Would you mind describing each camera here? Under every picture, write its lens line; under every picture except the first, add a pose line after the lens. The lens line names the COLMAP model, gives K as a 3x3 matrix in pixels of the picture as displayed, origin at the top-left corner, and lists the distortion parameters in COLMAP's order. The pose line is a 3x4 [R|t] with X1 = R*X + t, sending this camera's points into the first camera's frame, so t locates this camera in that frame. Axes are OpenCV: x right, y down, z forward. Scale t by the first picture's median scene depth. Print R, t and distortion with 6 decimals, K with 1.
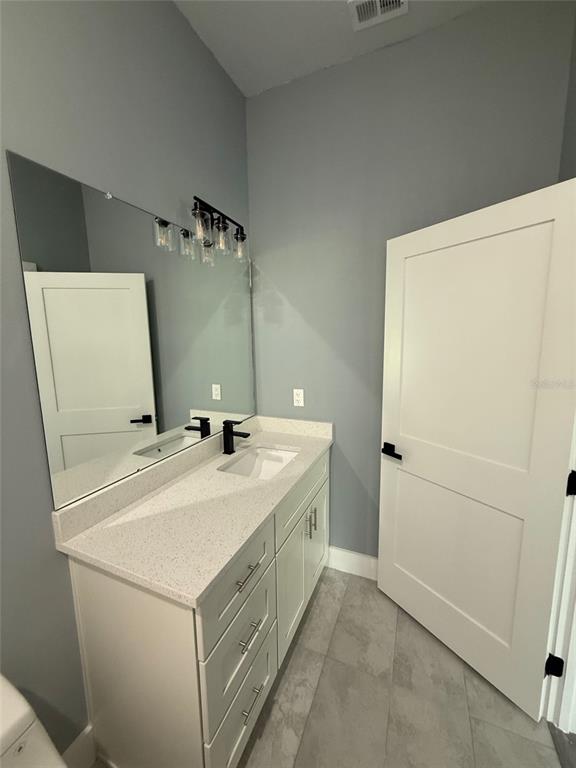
lens RADIAL K [[311.5, 0, 288.0], [0, 311.5, 384.0], [0, 0, 1]] dist [-0.000096, 0.000054]
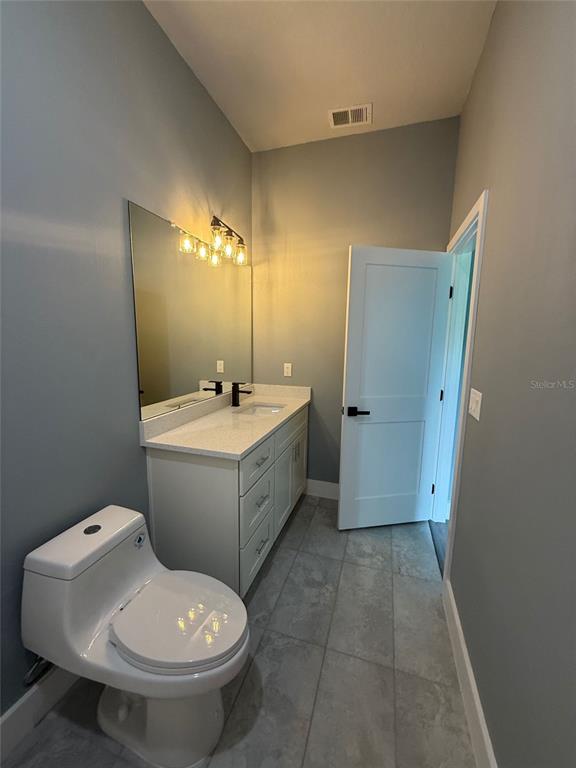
lens RADIAL K [[311.5, 0, 288.0], [0, 311.5, 384.0], [0, 0, 1]] dist [-0.000096, 0.000054]
pose [[0.994491, 0.024980, 0.101806, -0.100884], [-0.023997, 0.999653, -0.010873, 0.127585], [-0.102042, 0.008370, 0.994745, -0.357292]]
